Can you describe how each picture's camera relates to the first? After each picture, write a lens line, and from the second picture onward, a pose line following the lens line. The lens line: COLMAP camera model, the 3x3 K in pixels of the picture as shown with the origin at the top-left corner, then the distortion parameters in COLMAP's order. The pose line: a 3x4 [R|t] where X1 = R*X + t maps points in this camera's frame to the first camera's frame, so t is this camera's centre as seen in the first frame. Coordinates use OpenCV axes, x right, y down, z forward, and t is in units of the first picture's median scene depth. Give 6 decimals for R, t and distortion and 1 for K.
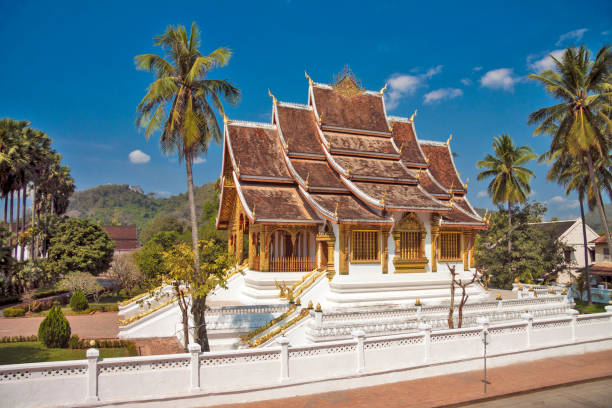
lens RADIAL K [[478.4, 0, 306.0], [0, 478.4, 204.0], [0, 0, 1]] dist [-0.108631, 0.000190]
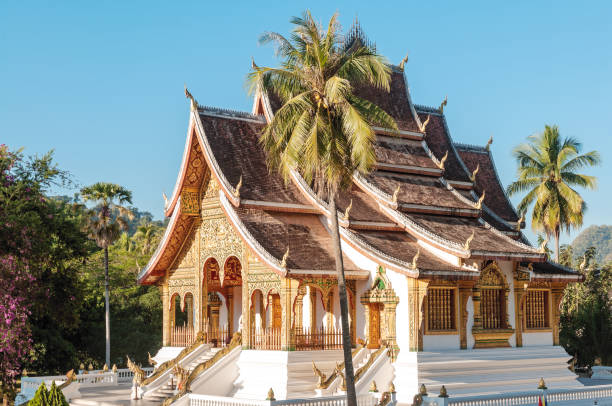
lens RADIAL K [[1048.9, 0, 306.0], [0, 1048.9, 203.0], [0, 0, 1]] dist [0.020627, 0.133606]
pose [[0.952821, 0.021591, 0.302765, -0.506587], [-0.017517, 0.999716, -0.016165, -0.037632], [-0.303028, 0.010098, 0.952928, -0.383938]]
